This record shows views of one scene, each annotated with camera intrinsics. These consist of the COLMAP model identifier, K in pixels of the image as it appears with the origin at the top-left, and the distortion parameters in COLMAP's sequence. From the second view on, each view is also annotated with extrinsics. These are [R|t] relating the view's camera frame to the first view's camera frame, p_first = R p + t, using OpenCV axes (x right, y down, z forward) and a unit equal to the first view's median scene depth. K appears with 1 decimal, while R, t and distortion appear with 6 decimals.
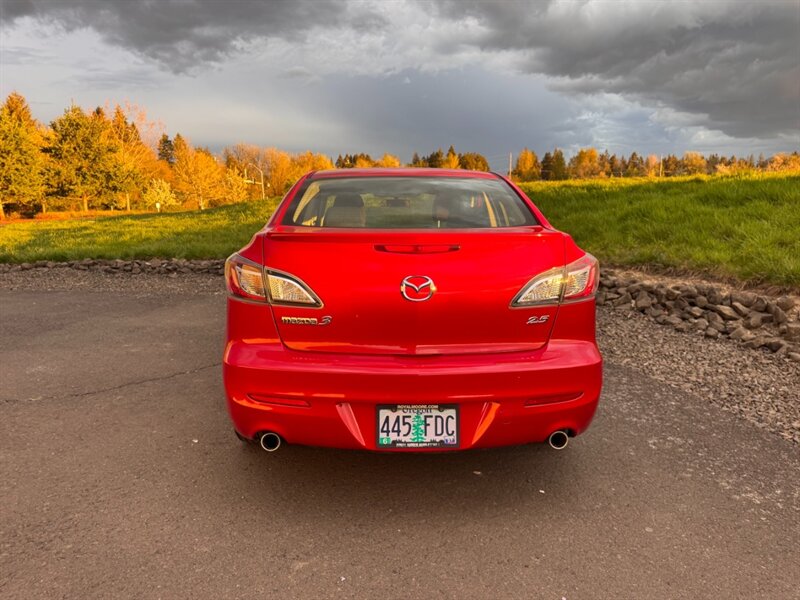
lens RADIAL K [[575.7, 0, 396.2], [0, 575.7, 303.4], [0, 0, 1]] dist [0.005847, -0.005856]
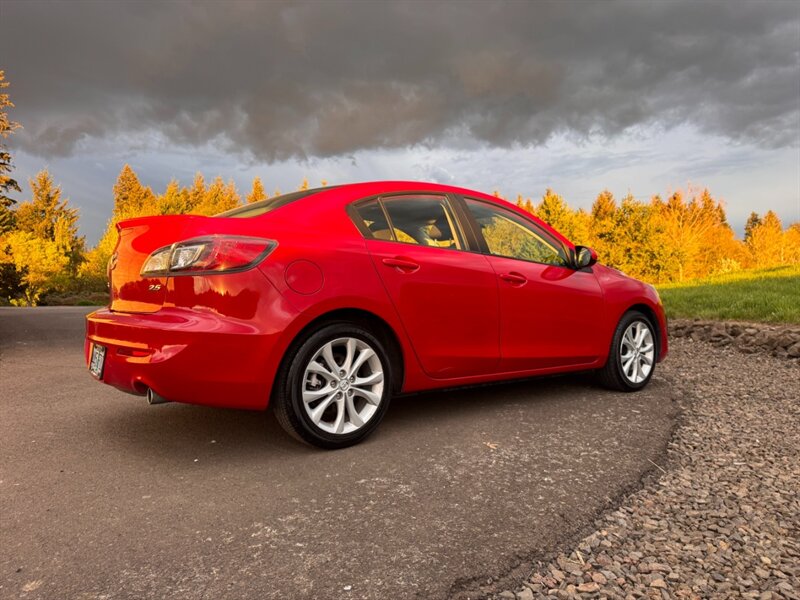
lens RADIAL K [[575.7, 0, 396.2], [0, 575.7, 303.4], [0, 0, 1]] dist [0.005847, -0.005856]
pose [[0.579675, 0.024329, -0.814484, 0.083386], [-0.141068, 0.987458, -0.070903, 0.004249], [0.802544, 0.155998, 0.575837, 0.040883]]
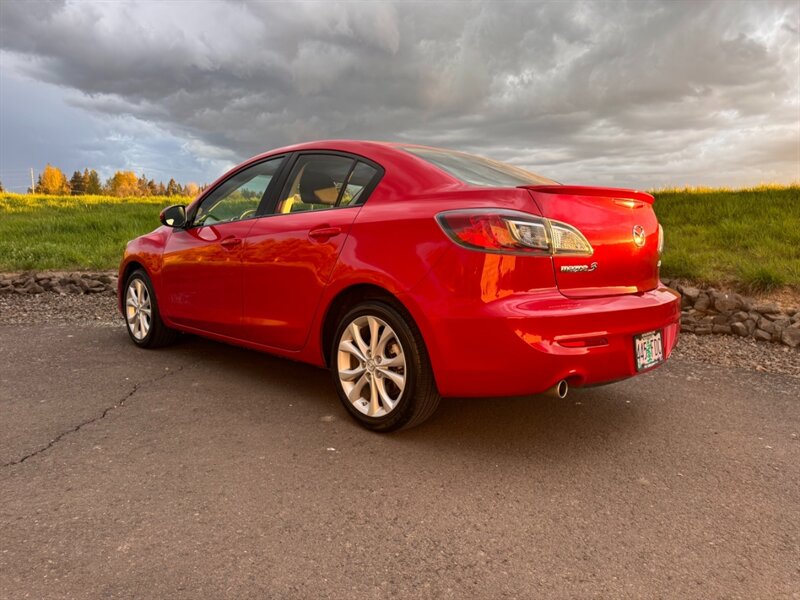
lens RADIAL K [[563.4, 0, 395.2], [0, 563.4, 302.4], [0, 0, 1]] dist [0.040487, -0.049134]
pose [[0.719751, -0.069011, 0.690794, -0.050381], [0.098735, 0.995108, -0.003462, 0.002796], [-0.687176, 0.070698, 0.723043, 0.021326]]
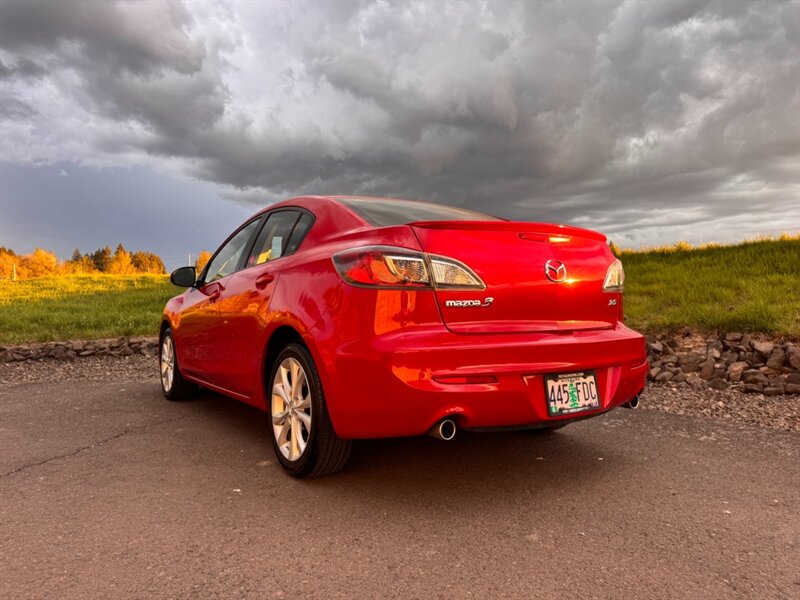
lens RADIAL K [[563.4, 0, 395.2], [0, 563.4, 302.4], [0, 0, 1]] dist [0.040487, -0.049134]
pose [[0.852841, -0.004258, 0.522153, -0.035359], [0.095455, 0.984388, -0.147881, 0.007310], [-0.513372, 0.175962, 0.839933, 0.009953]]
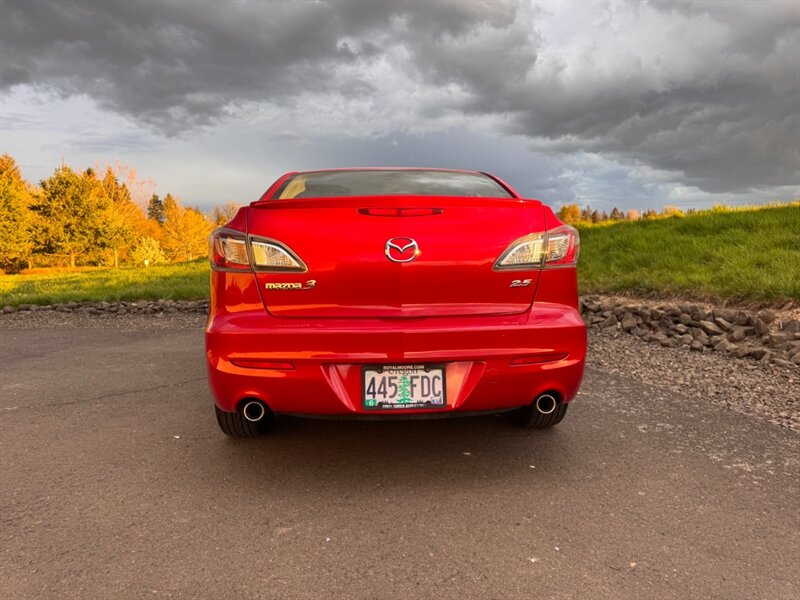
lens RADIAL K [[576.7, 0, 402.9], [0, 576.7, 297.1], [0, 0, 1]] dist [0.008806, -0.010844]
pose [[0.999470, -0.013286, 0.029735, 0.000346], [0.016414, 0.994062, -0.107569, 0.007149], [-0.028130, 0.108000, 0.993753, -0.000088]]
